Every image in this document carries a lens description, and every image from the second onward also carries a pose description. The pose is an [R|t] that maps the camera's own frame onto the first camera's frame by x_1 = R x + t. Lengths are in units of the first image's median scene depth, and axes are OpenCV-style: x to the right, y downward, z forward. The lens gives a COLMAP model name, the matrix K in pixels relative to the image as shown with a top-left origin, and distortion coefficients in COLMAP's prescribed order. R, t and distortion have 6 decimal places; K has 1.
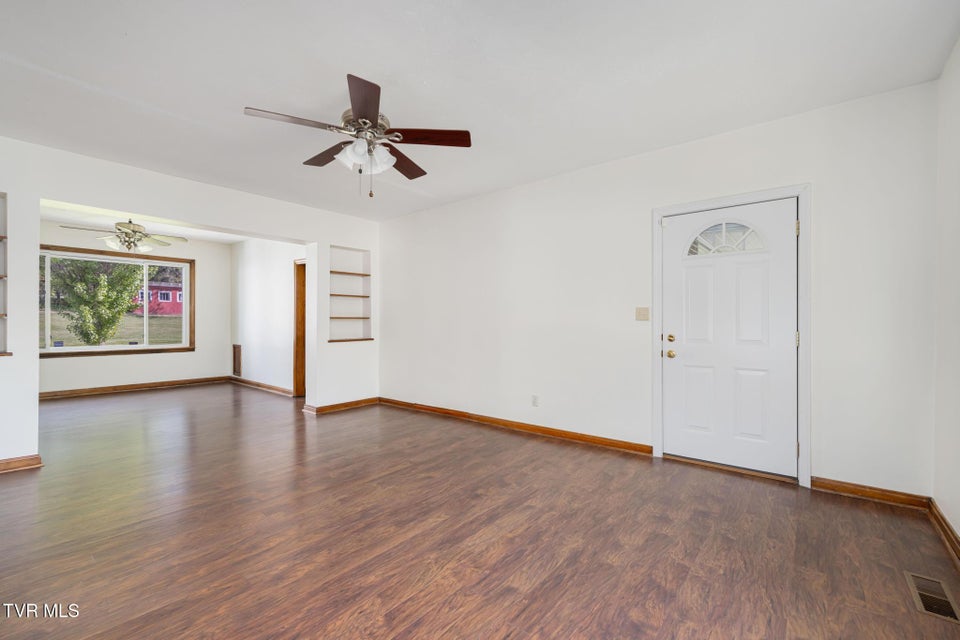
lens RADIAL K [[412.4, 0, 481.9], [0, 412.4, 321.1], [0, 0, 1]] dist [0.001790, 0.000564]
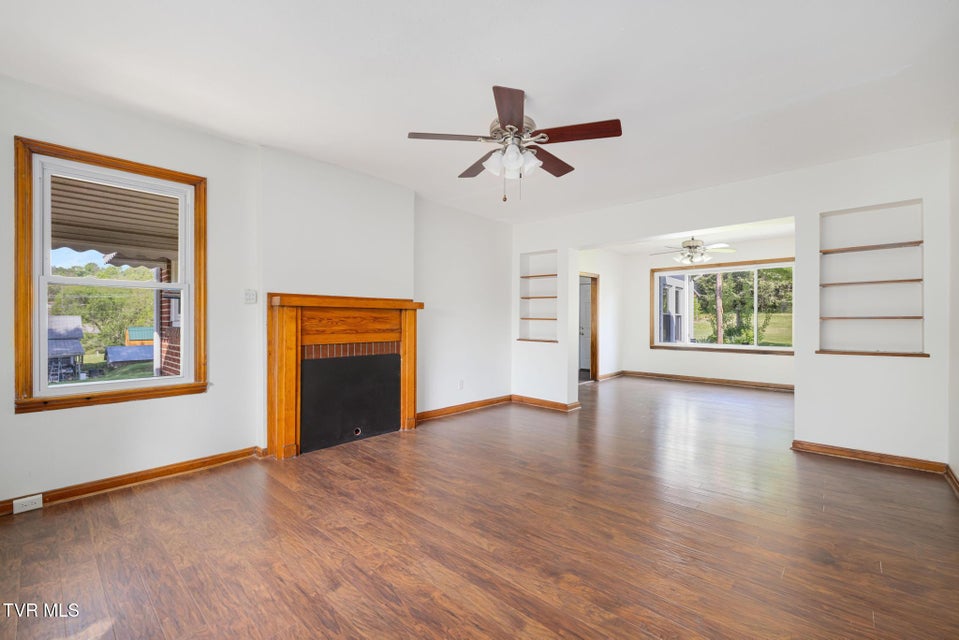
lens RADIAL K [[407.7, 0, 479.5], [0, 407.7, 320.0], [0, 0, 1]] dist [0.001397, 0.000156]
pose [[-0.058220, -0.006948, -0.998280, 0.320877], [-0.001581, 0.999975, -0.006867, 0.000725], [0.998303, 0.001179, -0.058230, 0.428994]]
